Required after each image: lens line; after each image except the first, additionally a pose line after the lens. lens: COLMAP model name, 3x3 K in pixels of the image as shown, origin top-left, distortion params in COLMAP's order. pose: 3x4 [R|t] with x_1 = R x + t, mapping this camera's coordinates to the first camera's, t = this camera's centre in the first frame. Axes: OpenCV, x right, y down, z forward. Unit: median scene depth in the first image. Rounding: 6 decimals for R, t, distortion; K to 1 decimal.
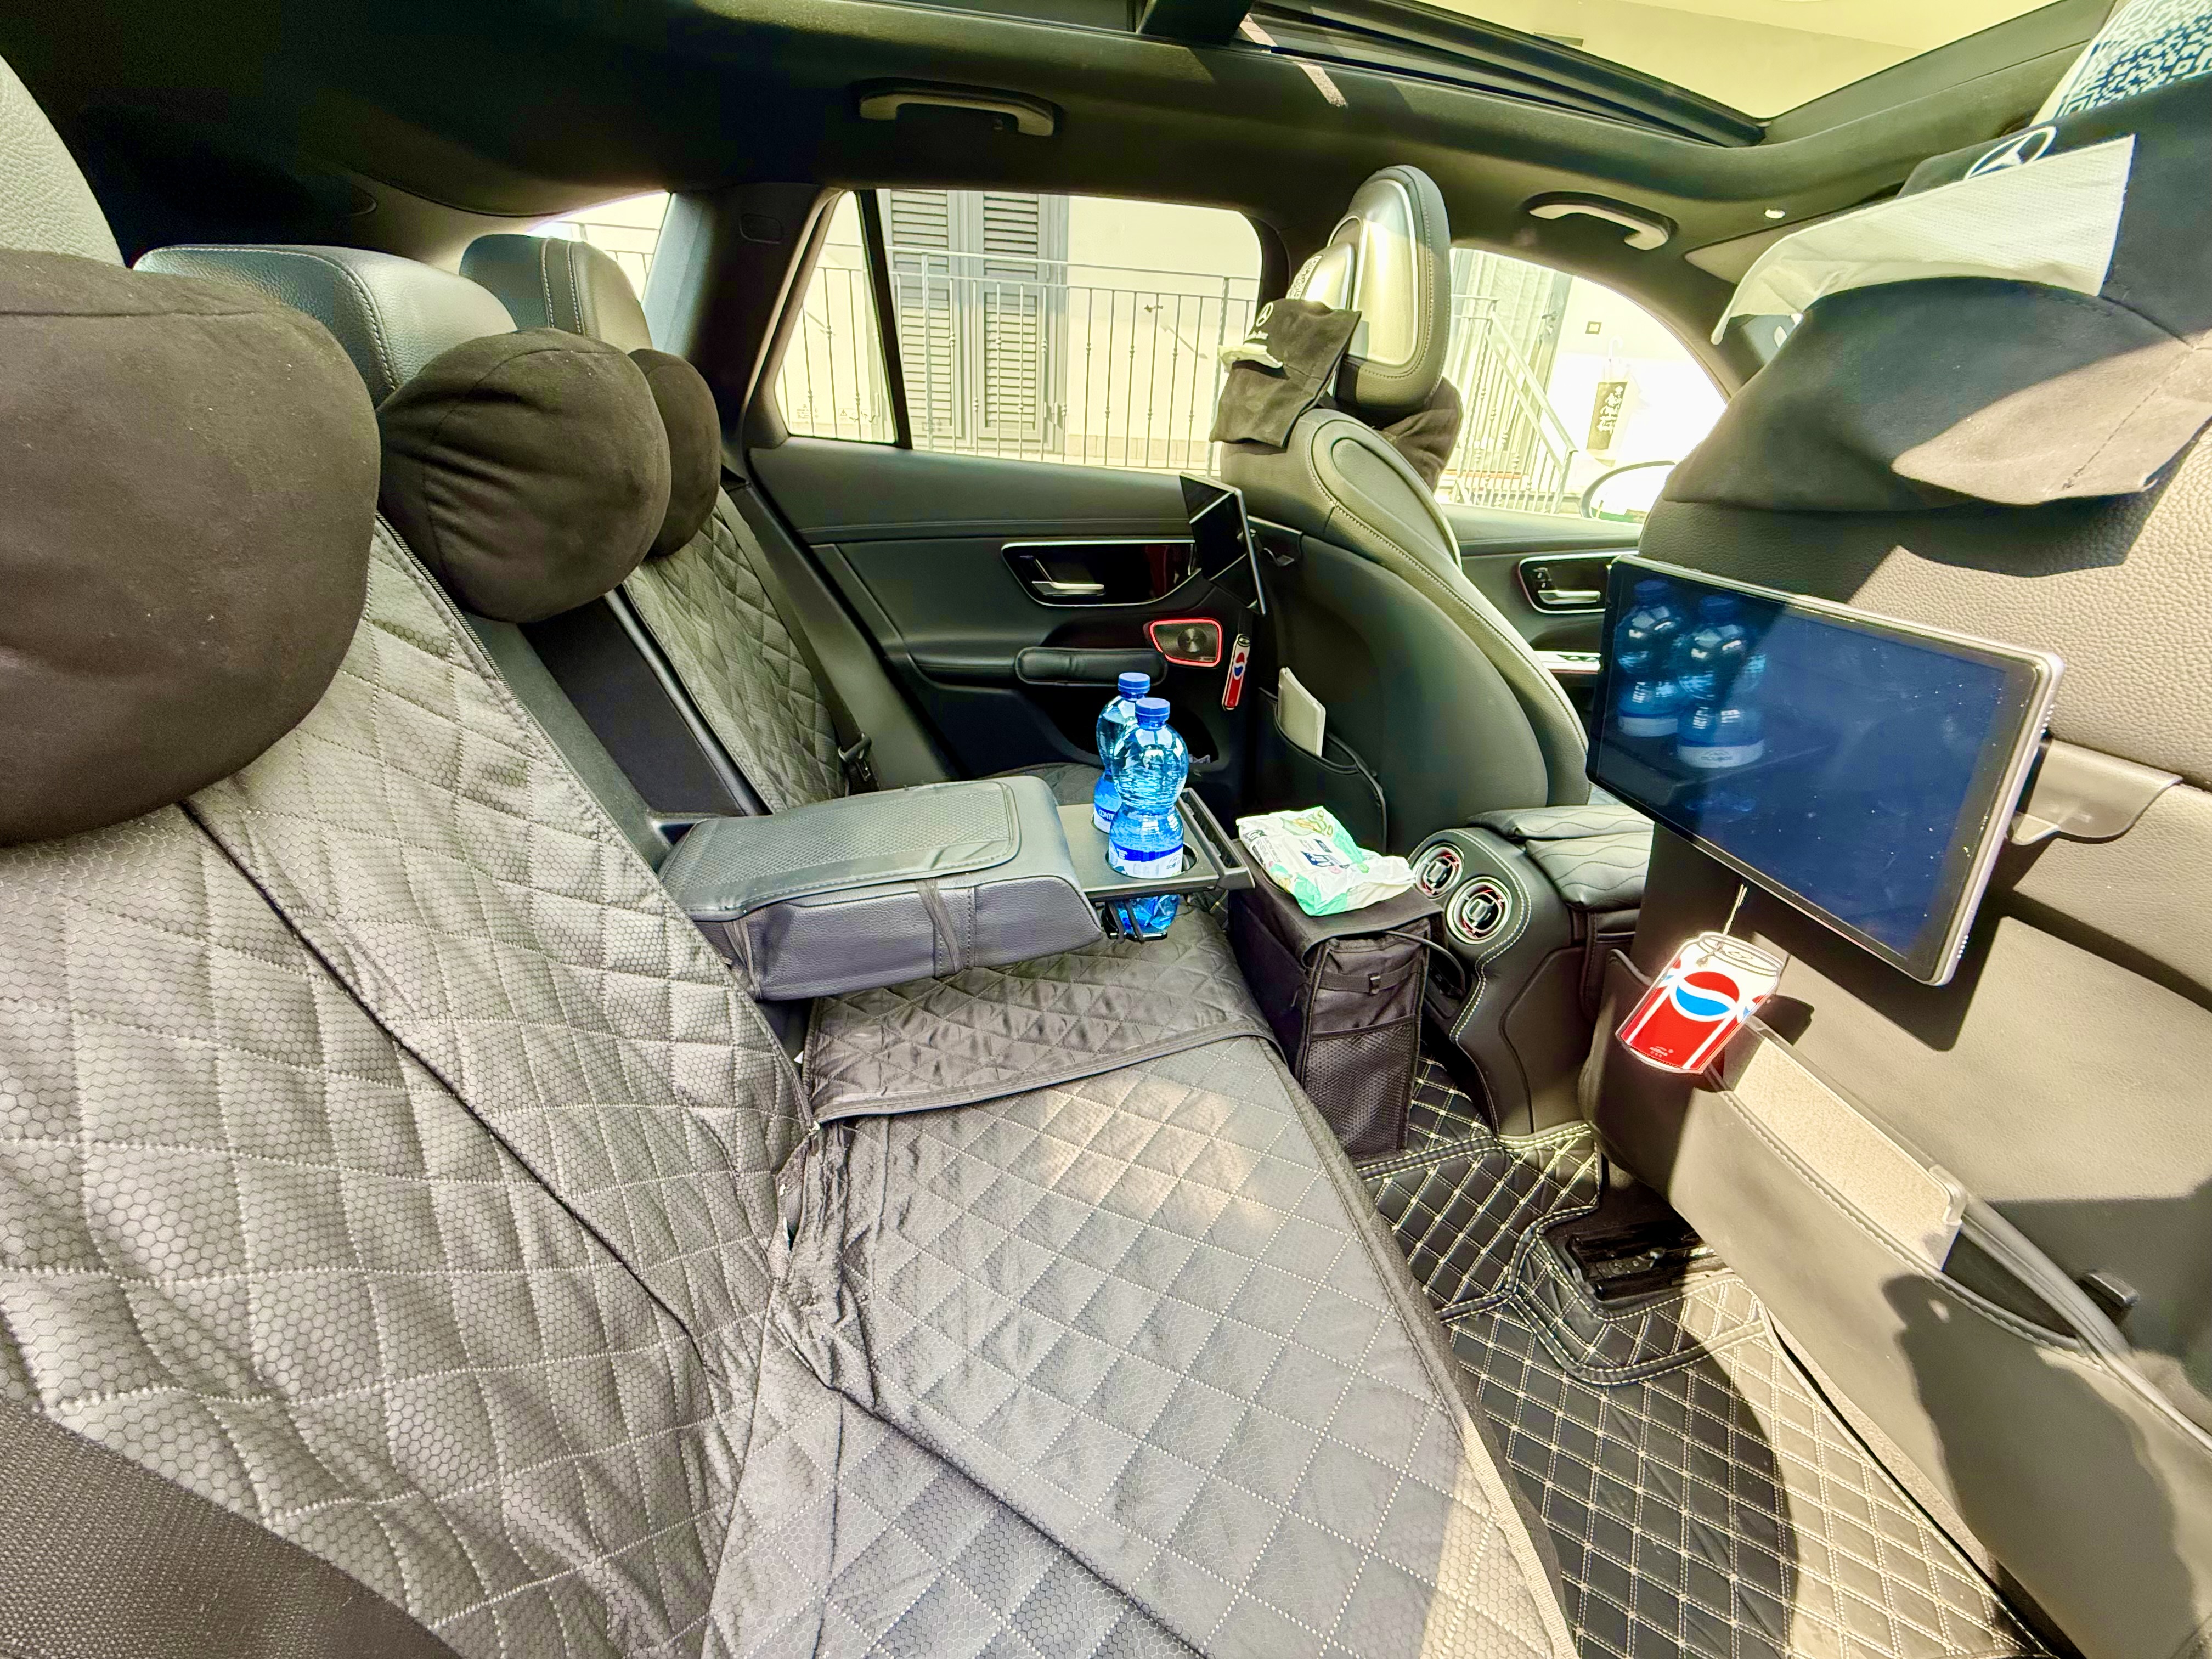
lens RADIAL K [[879.5, 0, 1106.0], [0, 879.5, 829.5], [0, 0, 1]] dist [0.006710, -0.004010]
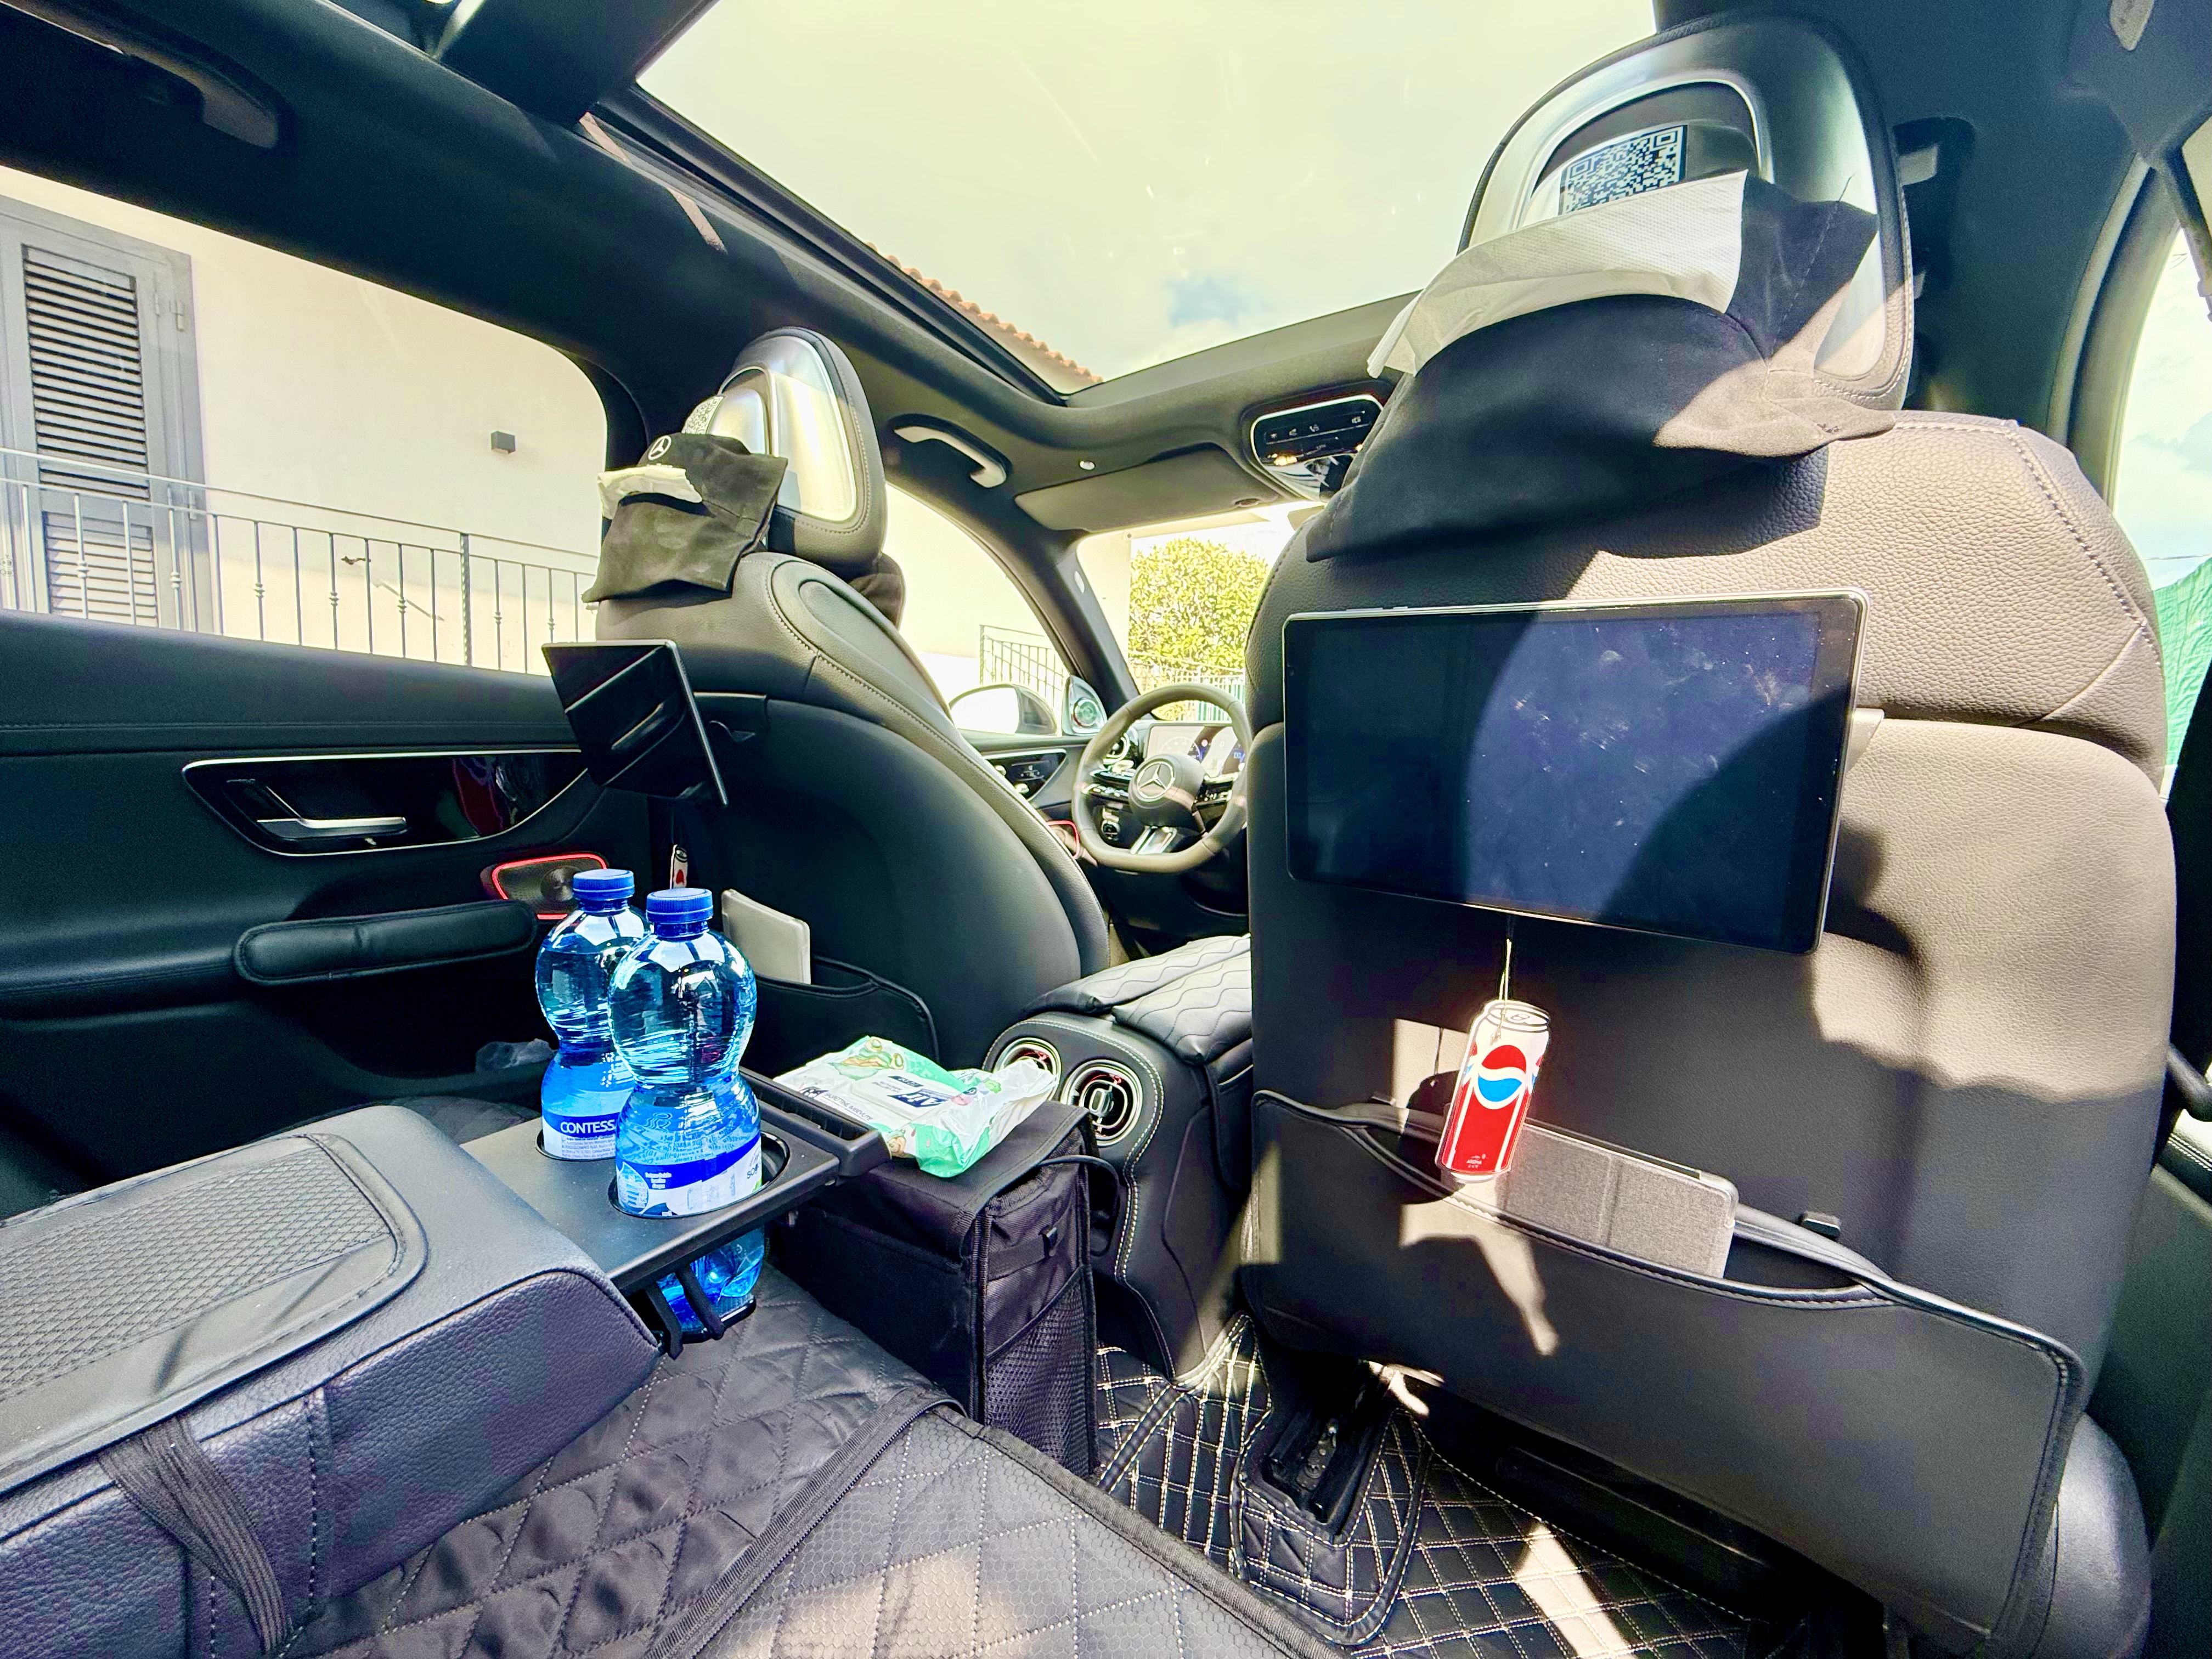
lens RADIAL K [[879.5, 0, 1106.0], [0, 879.5, 829.5], [0, 0, 1]] dist [0.006710, -0.004010]
pose [[0.729917, -0.092231, 0.677284, -0.108177], [0.286250, 0.941029, -0.180348, 0.001493], [-0.620711, 0.325512, 0.713275, 0.325007]]
